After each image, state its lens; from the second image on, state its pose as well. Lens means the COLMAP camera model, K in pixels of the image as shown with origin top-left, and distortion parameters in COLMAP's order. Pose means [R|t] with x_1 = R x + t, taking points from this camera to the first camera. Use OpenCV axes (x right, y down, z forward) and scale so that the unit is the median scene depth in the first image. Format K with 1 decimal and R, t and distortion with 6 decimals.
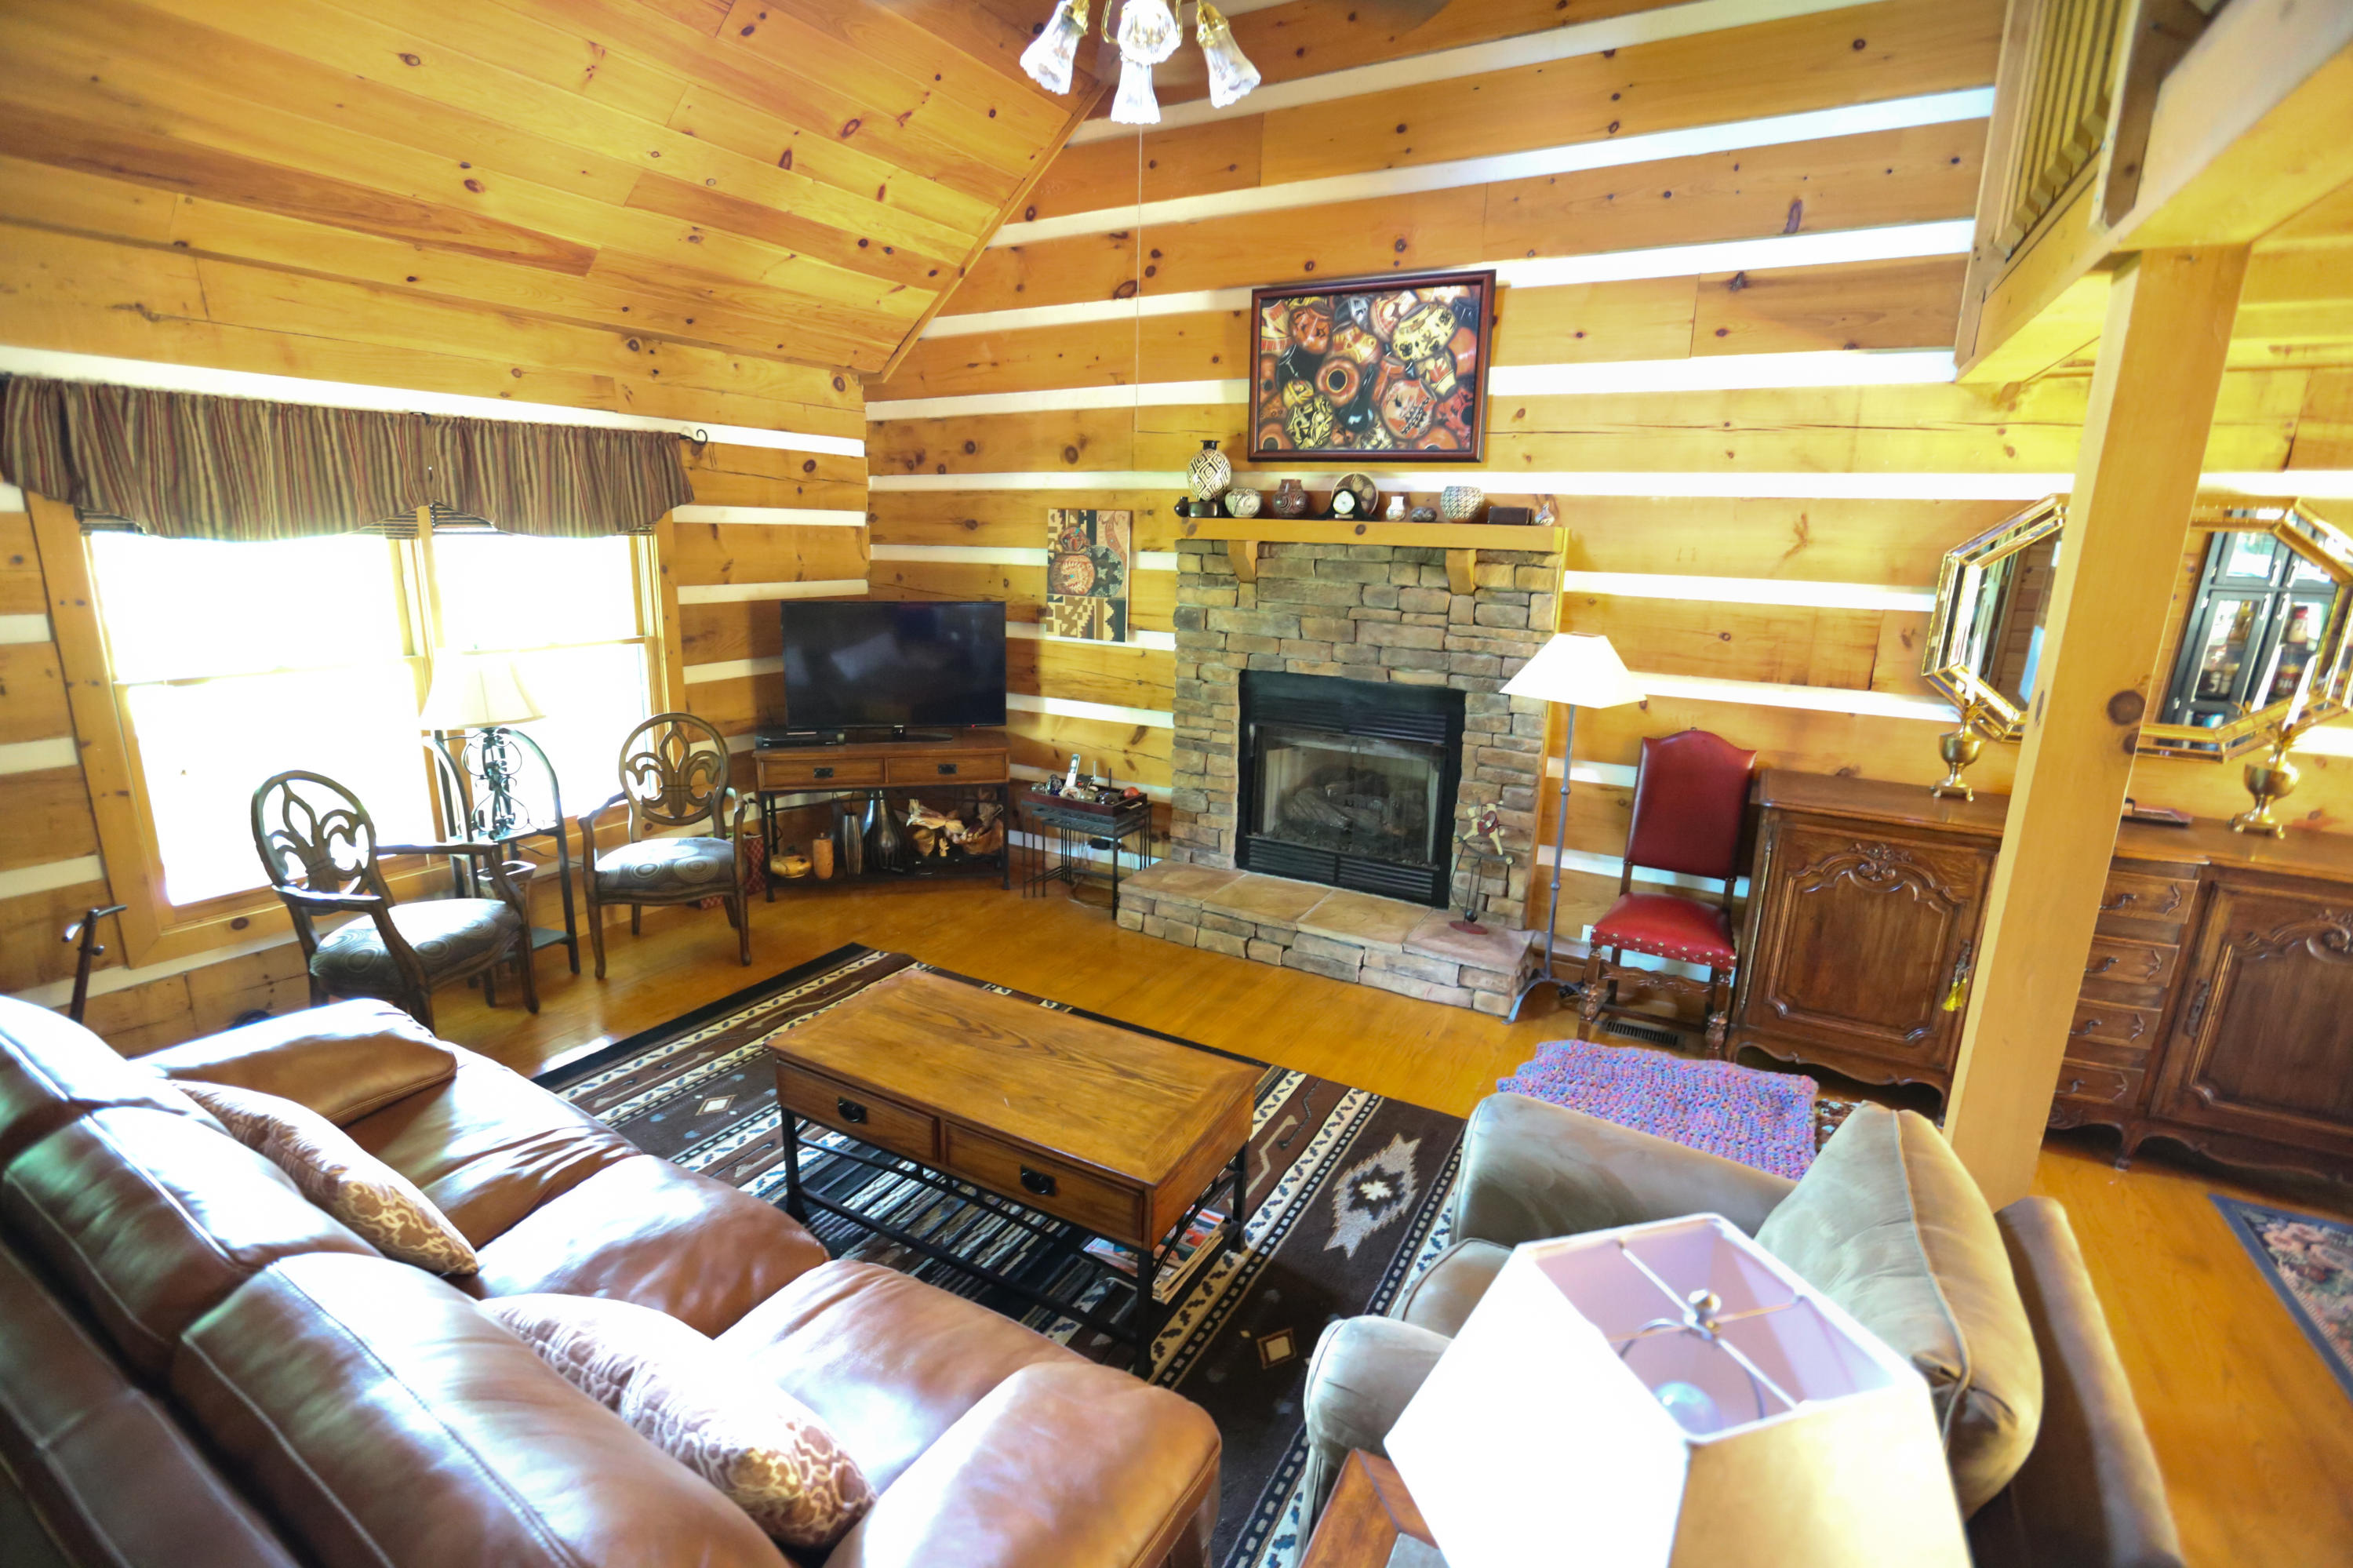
lens RADIAL K [[1069.2, 0, 1162.4], [0, 1069.2, 782.2], [0, 0, 1]] dist [-0.072118, 0.043643]
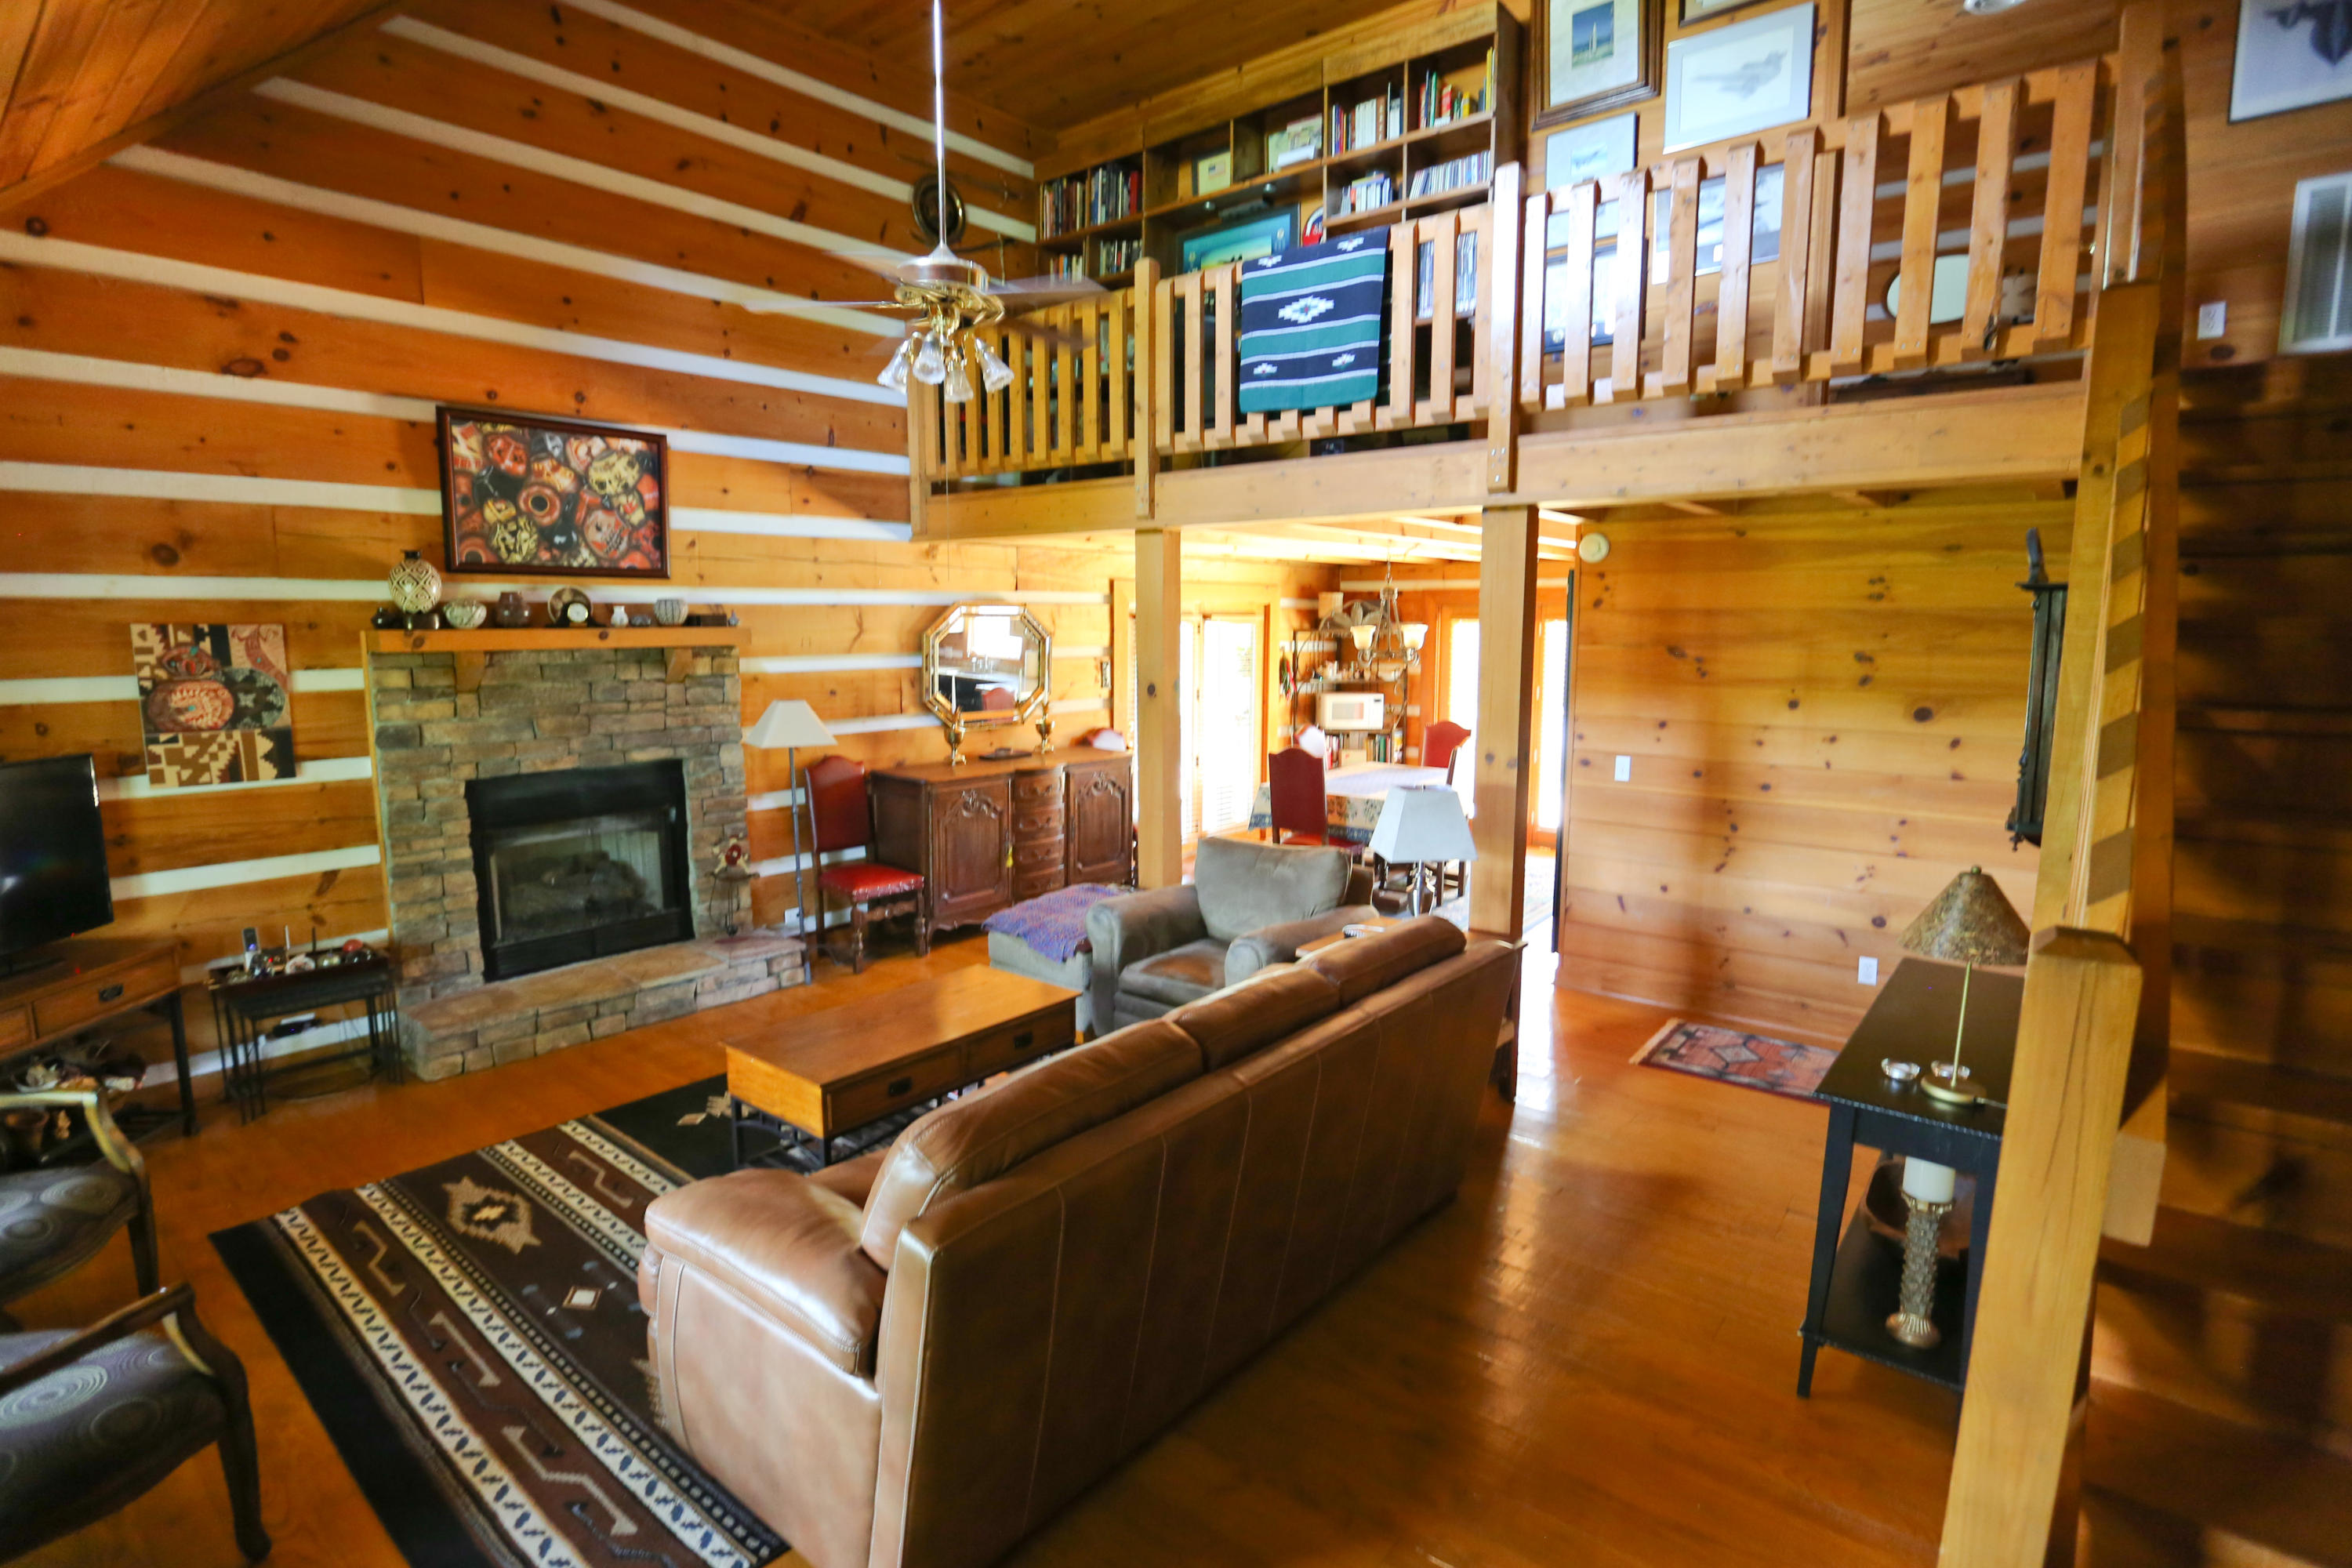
lens RADIAL K [[1138.7, 0, 1159.6], [0, 1138.7, 783.7], [0, 0, 1]] dist [-0.055474, 0.026241]
pose [[0.176912, -0.160270, 0.971090, -0.894832], [0.235062, 0.964981, 0.116438, -0.079518], [-0.955745, 0.207667, 0.208390, 0.192167]]
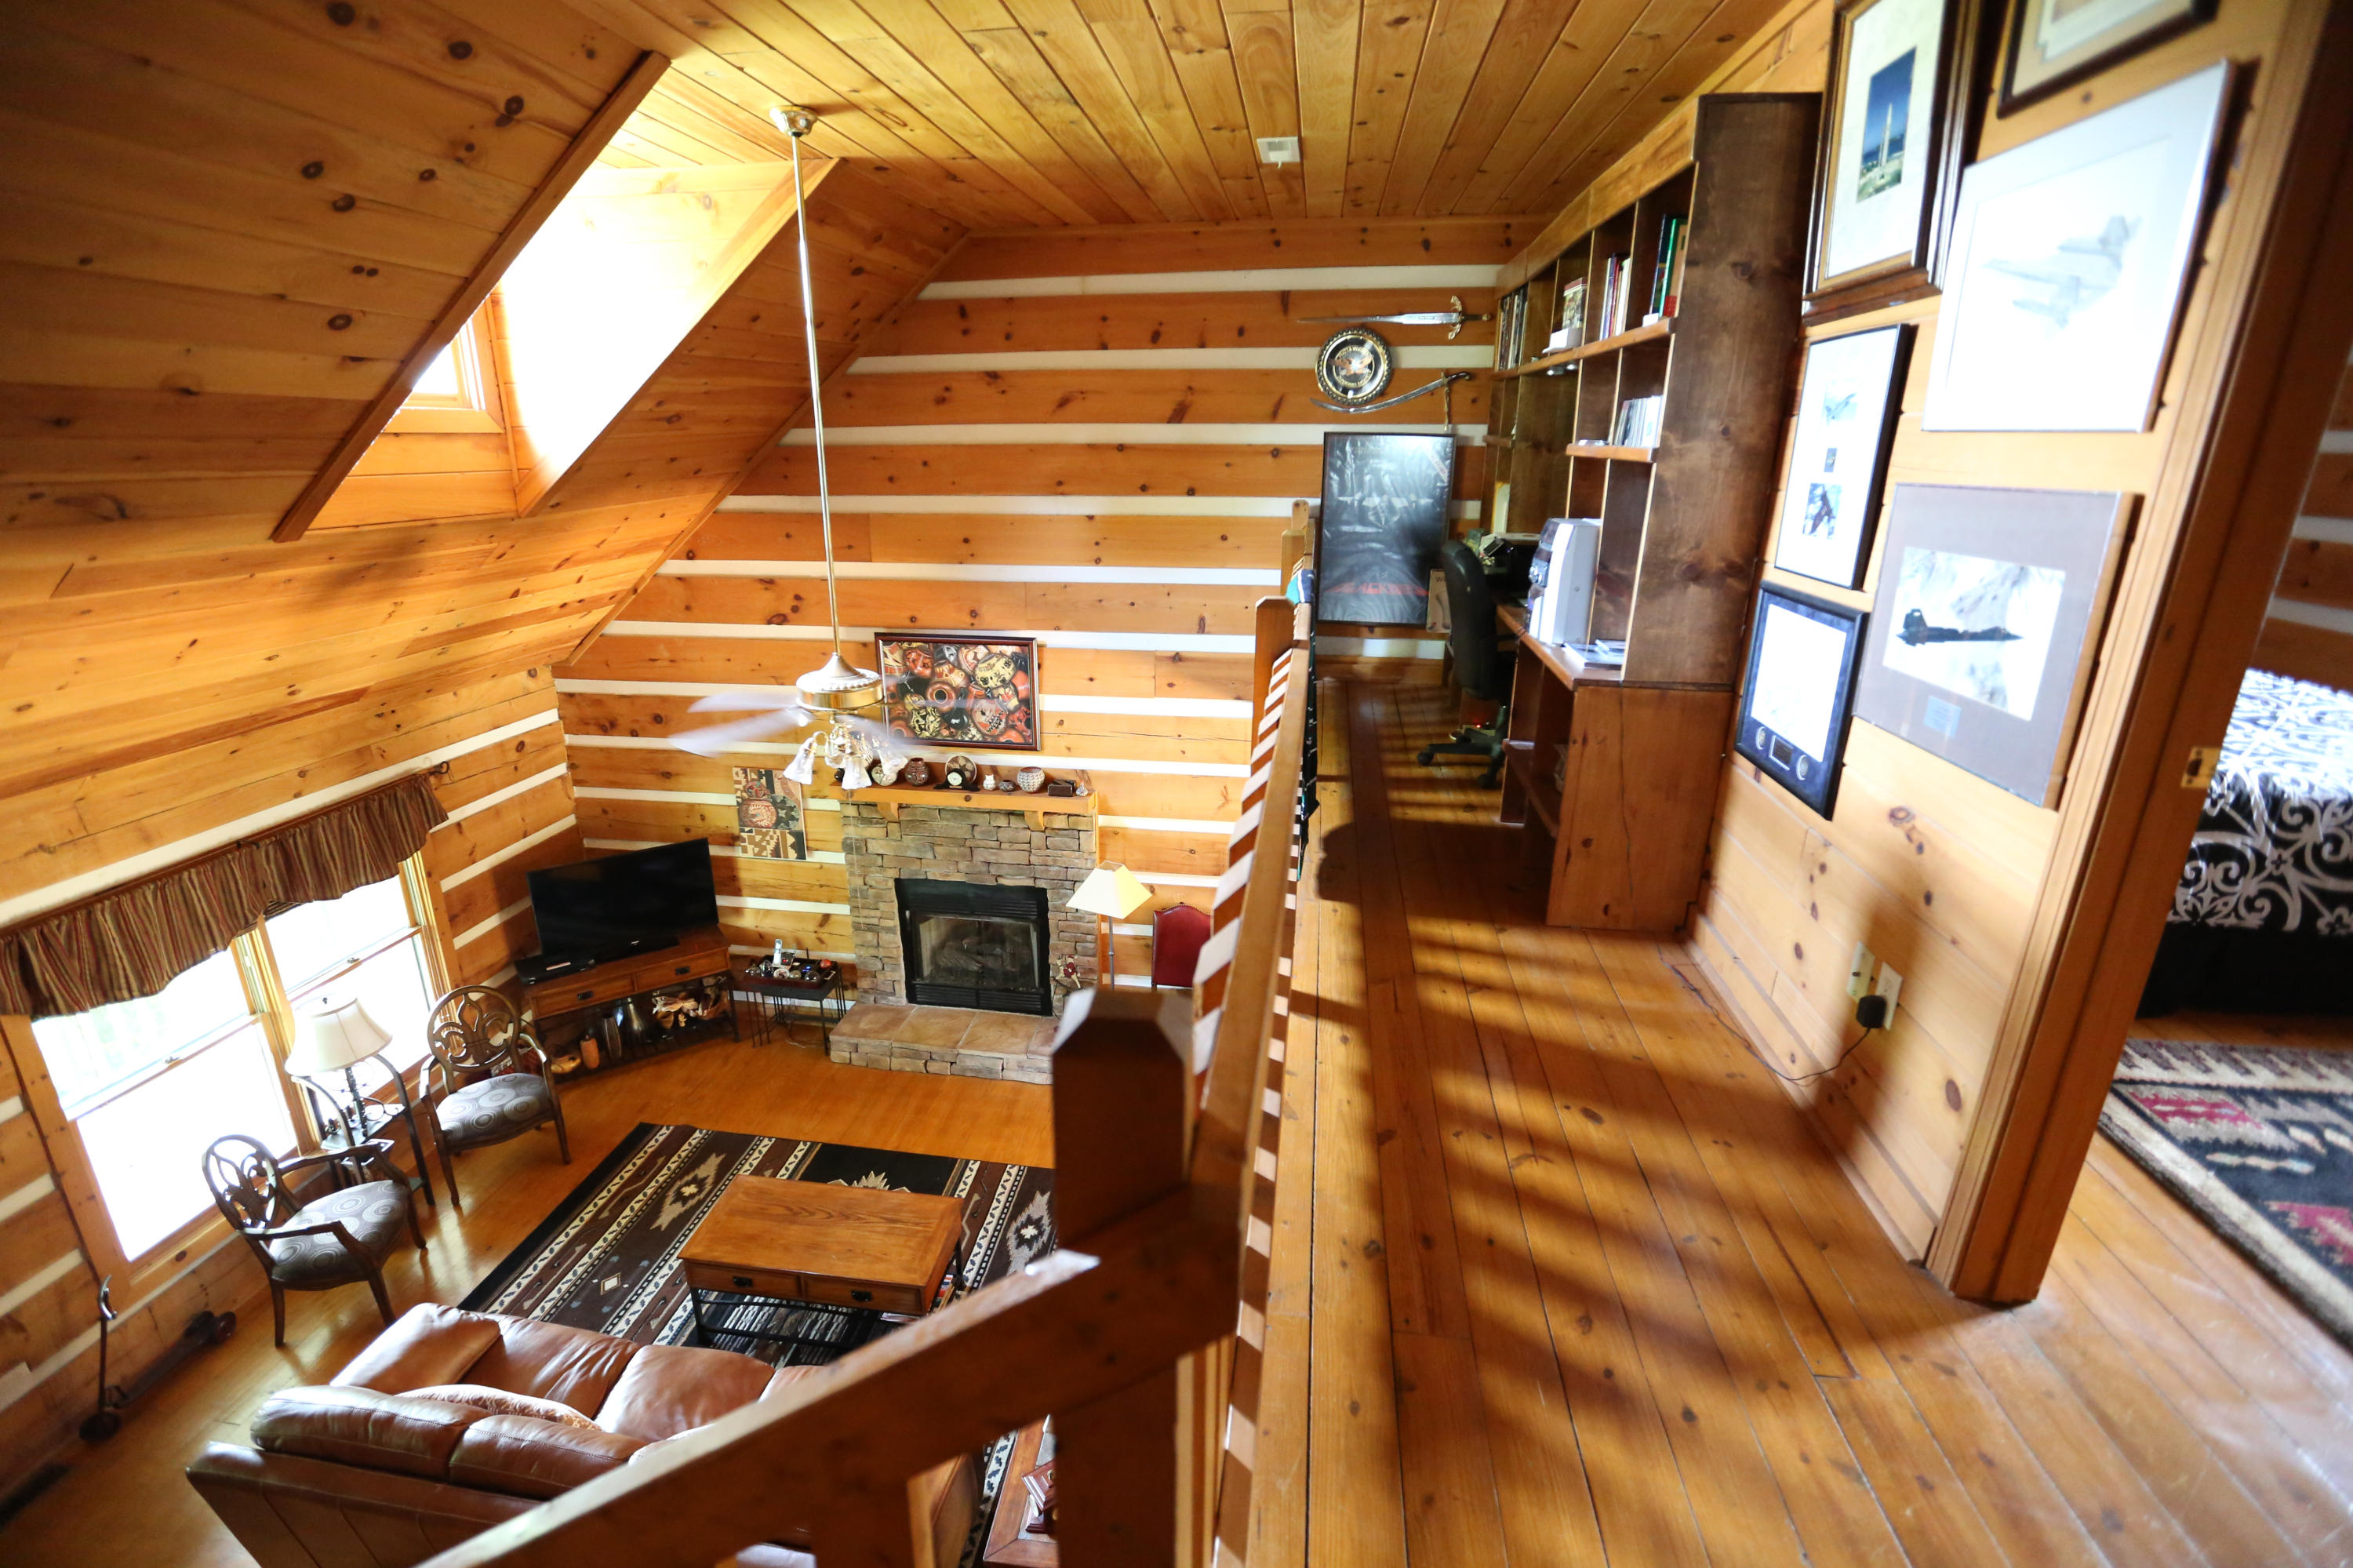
lens RADIAL K [[1063.4, 0, 1154.5], [0, 1063.4, 783.4], [0, 0, 1]] dist [-0.060226, 0.029595]
pose [[0.931538, -0.132683, 0.338575, -0.075541], [0.103871, 0.989354, 0.101930, -0.374748], [-0.348495, -0.059783, 0.935402, -0.504680]]
